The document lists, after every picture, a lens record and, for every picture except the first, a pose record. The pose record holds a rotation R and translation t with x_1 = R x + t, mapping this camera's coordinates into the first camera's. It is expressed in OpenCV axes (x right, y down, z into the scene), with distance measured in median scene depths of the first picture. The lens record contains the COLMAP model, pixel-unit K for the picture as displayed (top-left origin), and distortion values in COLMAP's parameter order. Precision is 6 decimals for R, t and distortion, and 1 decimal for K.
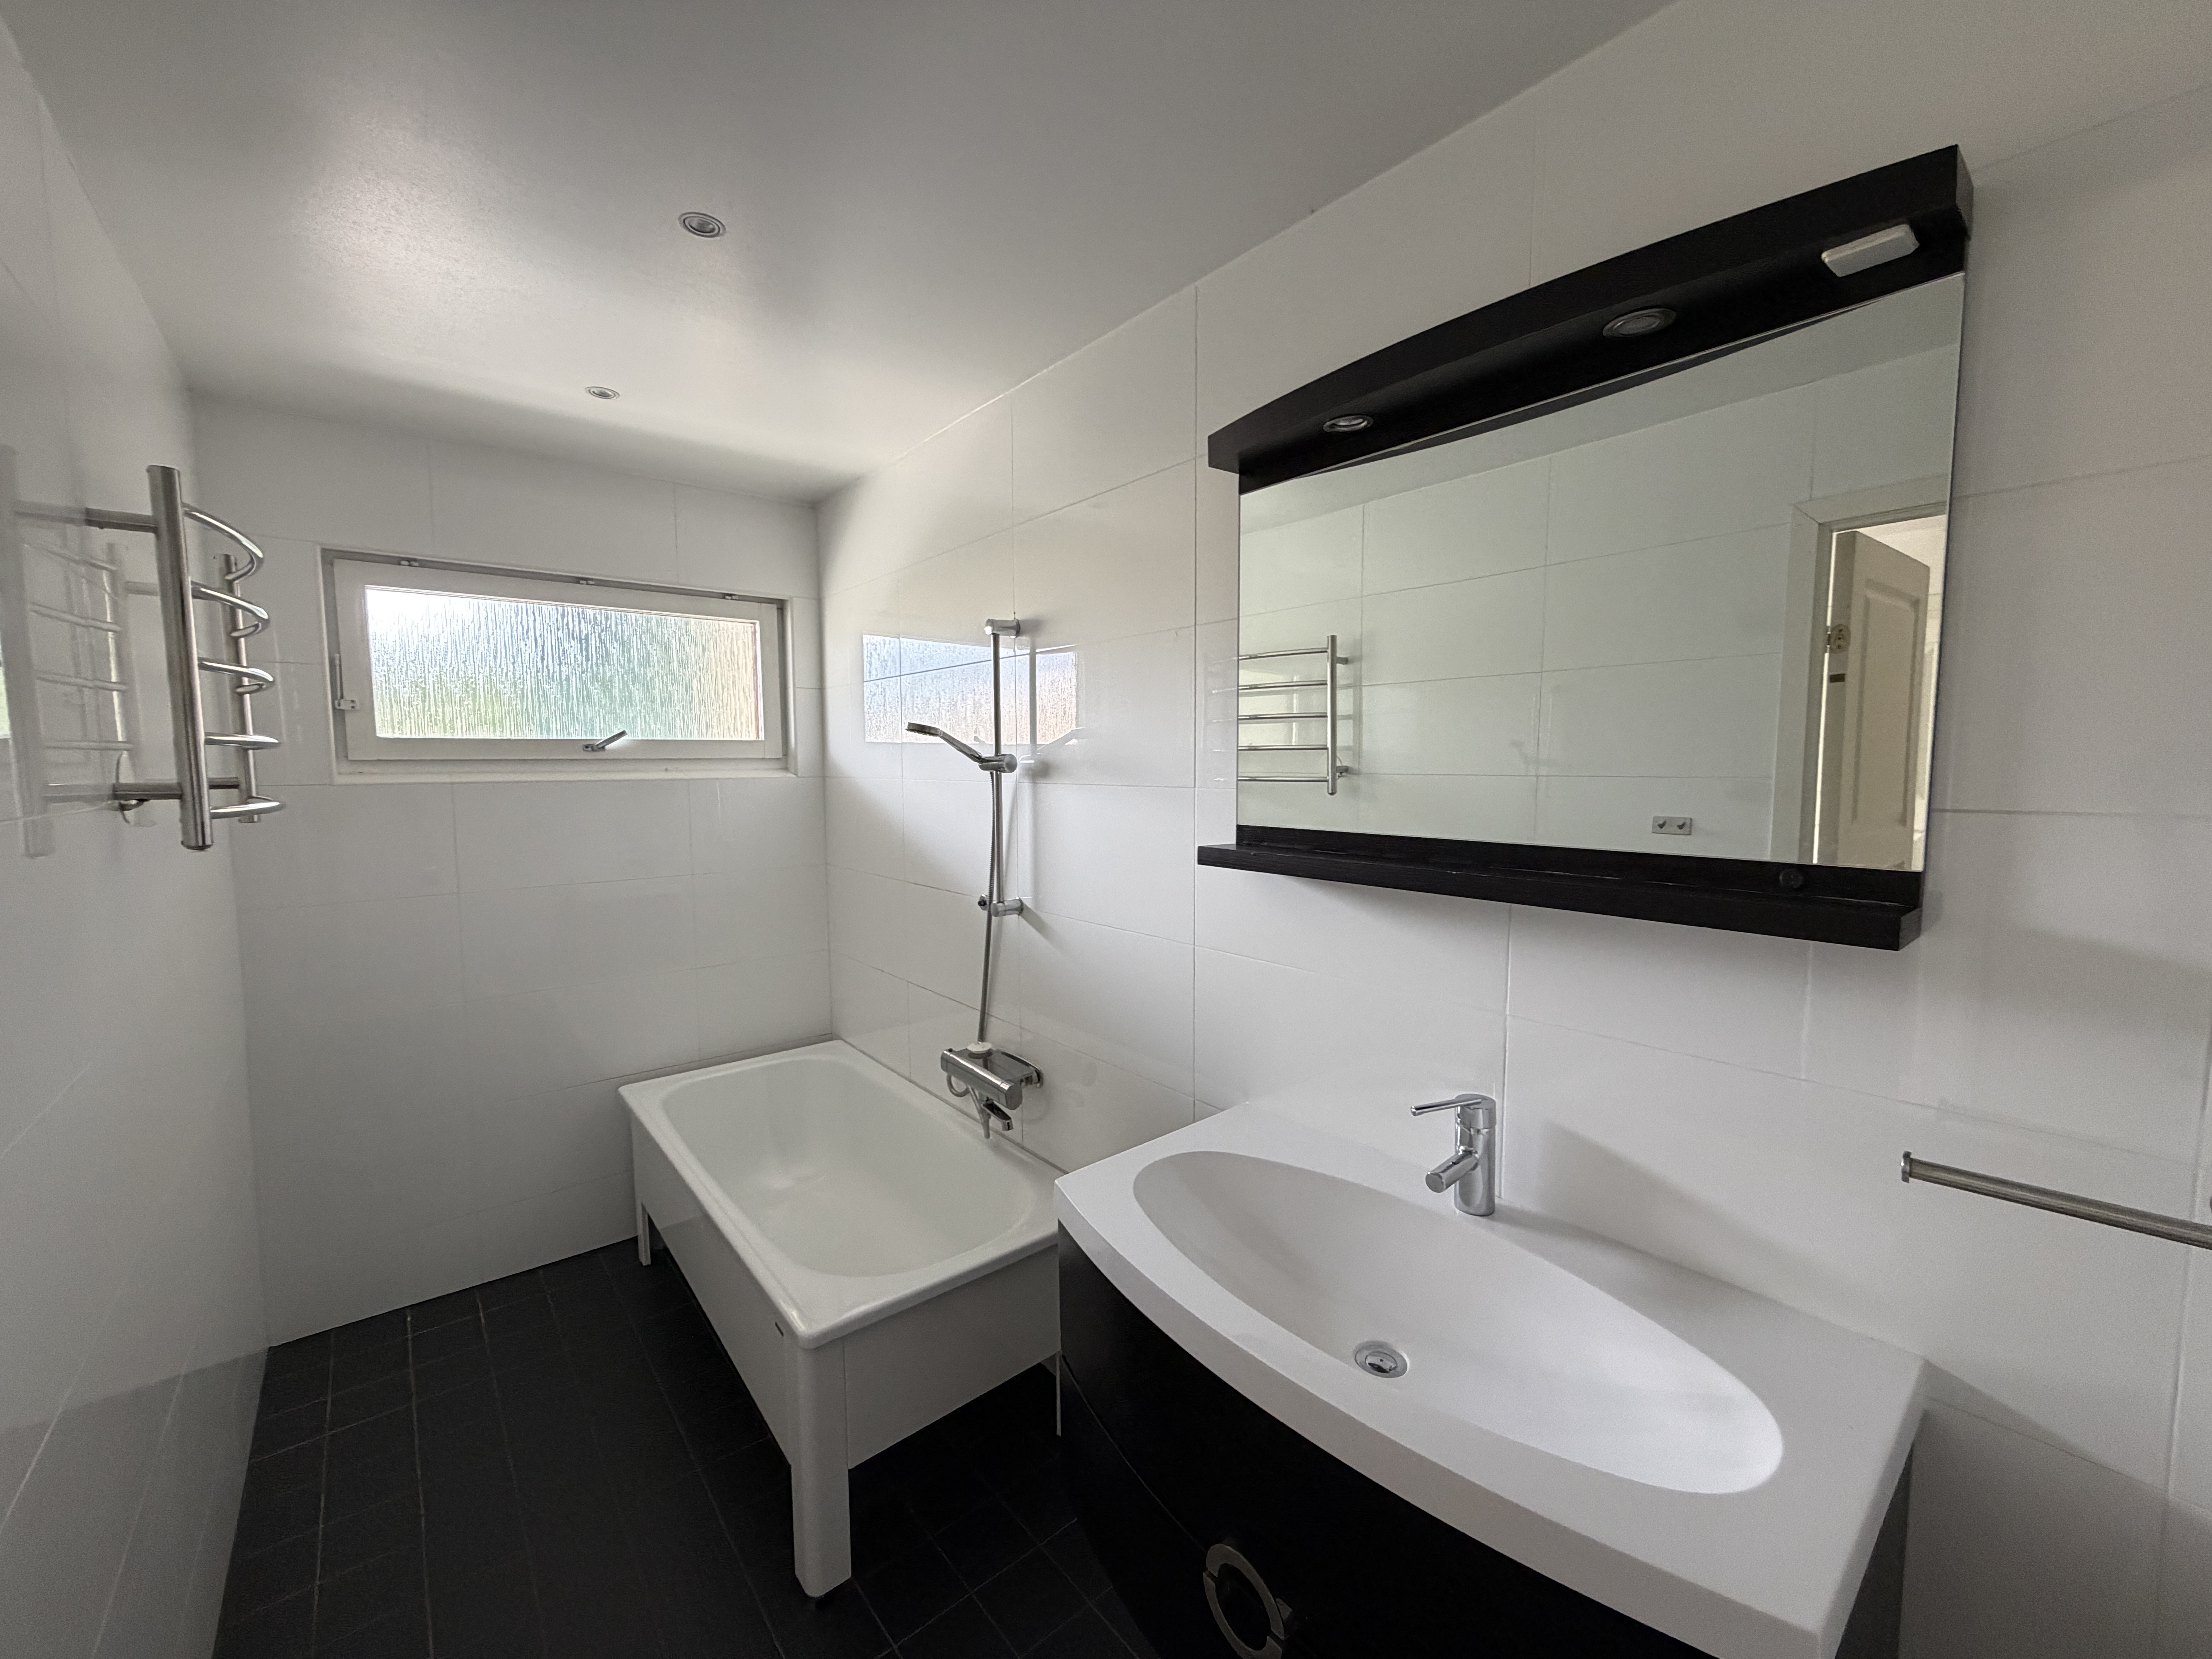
lens RADIAL K [[879.4, 0, 1106.5], [0, 879.4, 830.8], [0, 0, 1]] dist [-0.001114, 0.000776]
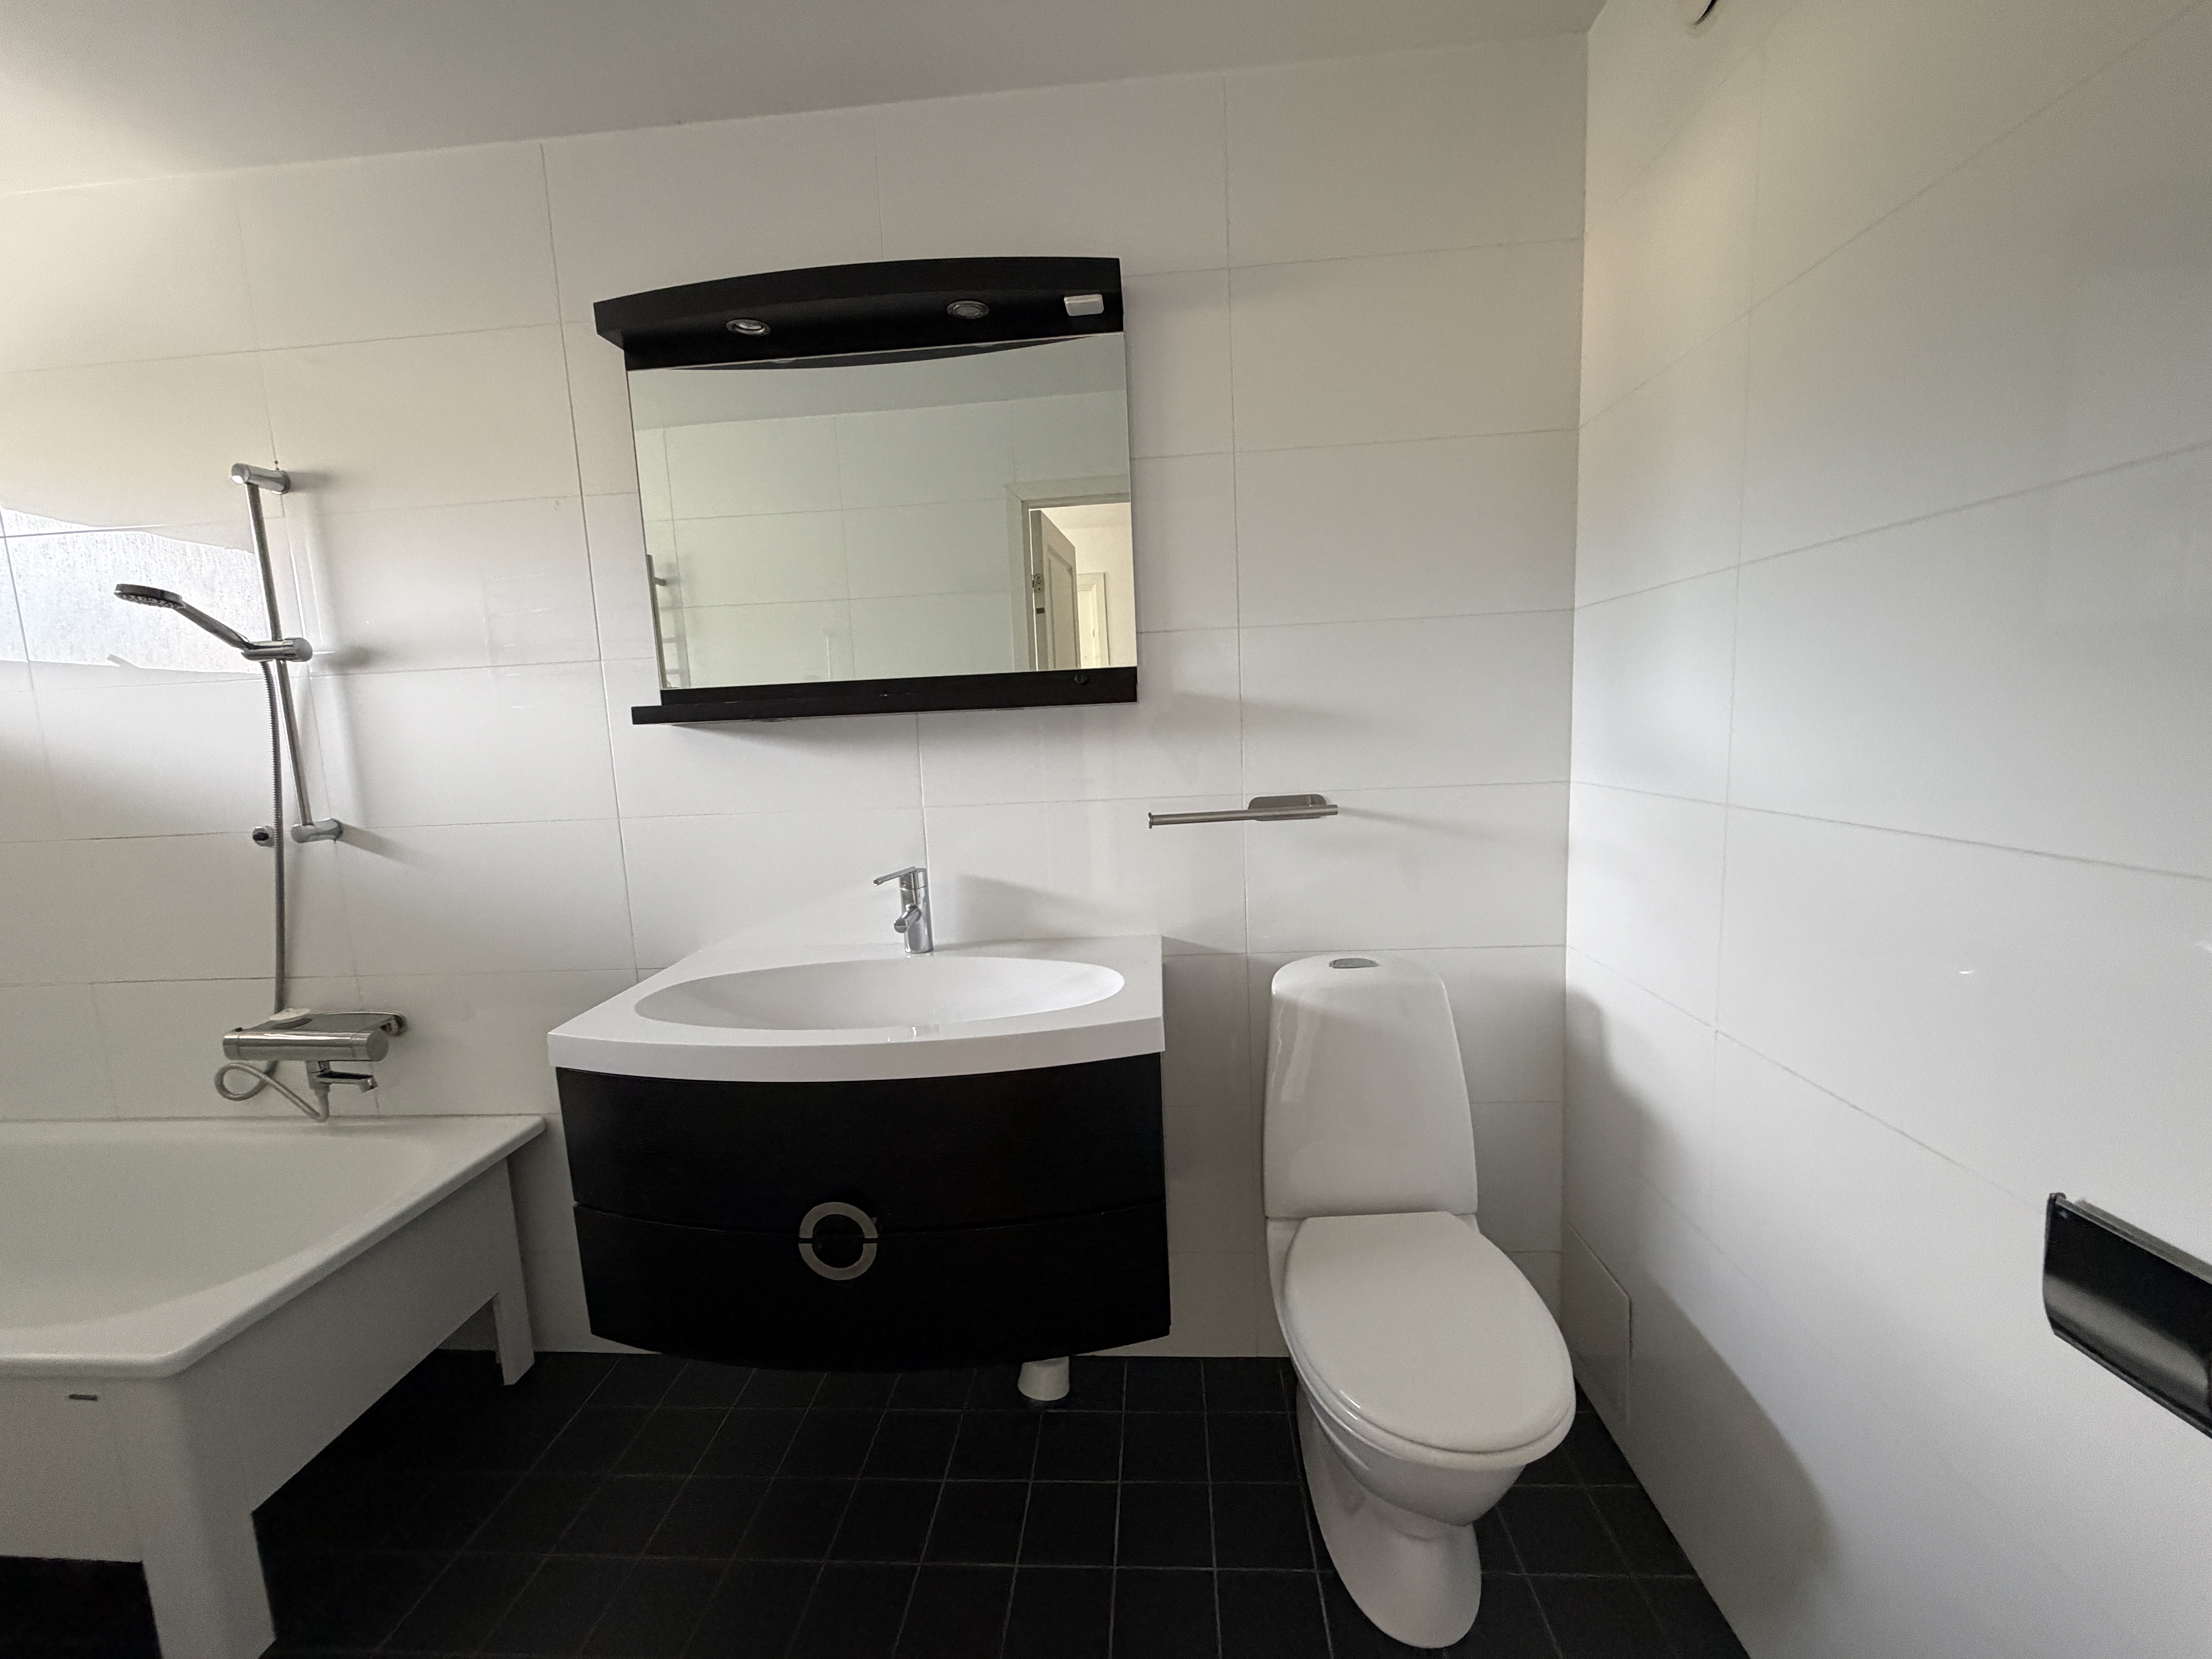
lens RADIAL K [[879.4, 0, 1102.7], [0, 879.4, 829.3], [0, 0, 1]] dist [-0.001114, 0.000776]
pose [[0.687841, -0.116334, 0.716479, -0.202436], [0.103496, 0.992706, 0.061826, 0.114706], [-0.718446, 0.031626, 0.694864, -0.088666]]
